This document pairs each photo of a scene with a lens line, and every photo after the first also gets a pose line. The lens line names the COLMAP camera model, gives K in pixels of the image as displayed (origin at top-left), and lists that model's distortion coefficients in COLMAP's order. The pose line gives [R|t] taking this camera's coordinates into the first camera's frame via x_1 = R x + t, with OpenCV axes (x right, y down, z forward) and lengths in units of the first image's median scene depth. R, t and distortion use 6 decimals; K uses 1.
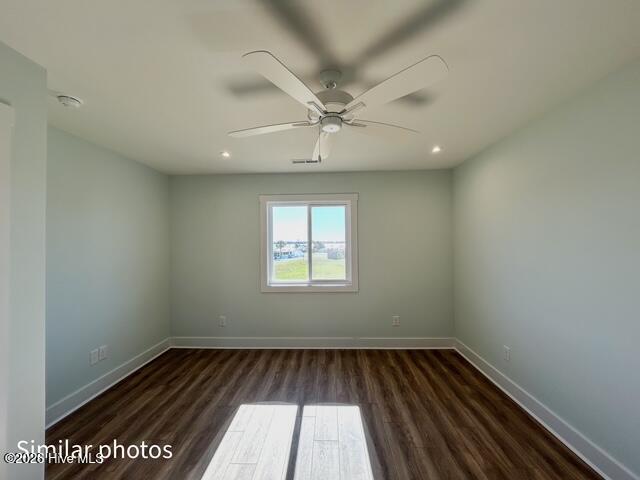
lens RADIAL K [[259.6, 0, 318.7], [0, 259.6, 238.5], [0, 0, 1]] dist [-0.001047, 0.000415]
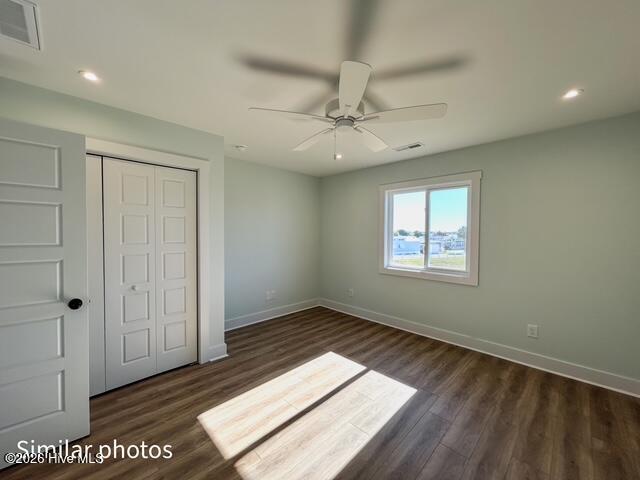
lens RADIAL K [[259.6, 0, 318.7], [0, 259.6, 238.5], [0, 0, 1]] dist [-0.001047, 0.000415]
pose [[0.731166, 0.033395, -0.681382, 0.413223], [-0.004004, 0.998994, 0.044664, 0.012822], [0.682188, -0.029928, 0.730564, 0.017536]]
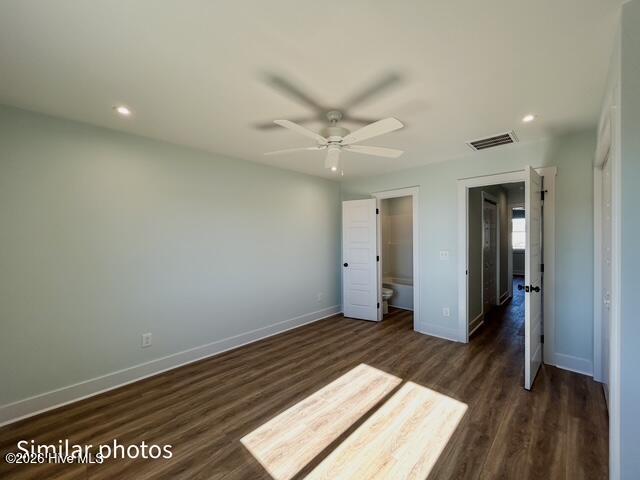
lens RADIAL K [[257.3, 0, 320.0], [0, 257.3, 240.0], [0, 0, 1]] dist [-0.000960, 0.000202]
pose [[-0.744447, 0.009620, 0.667612, -0.429407], [0.007818, 0.999953, -0.005690, 0.035490], [-0.667636, 0.000984, -0.744487, 1.093809]]
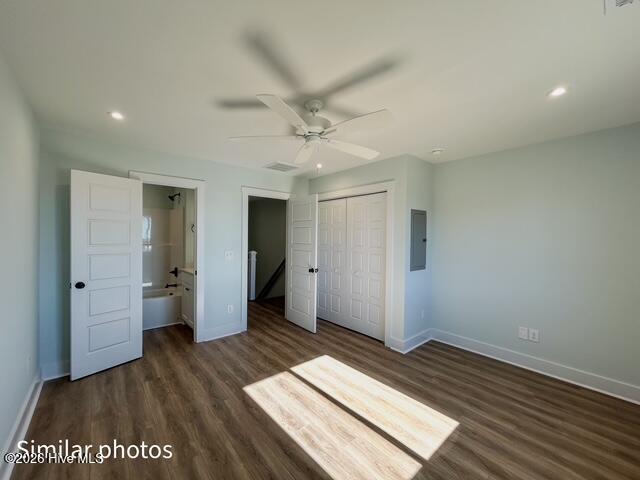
lens RADIAL K [[257.3, 0, 320.0], [0, 257.3, 240.0], [0, 0, 1]] dist [-0.000960, 0.000202]
pose [[-0.729307, 0.010886, -0.684100, 0.473403], [0.007326, 0.999940, 0.008102, 0.024858], [0.684147, 0.000897, -0.729343, 1.022203]]
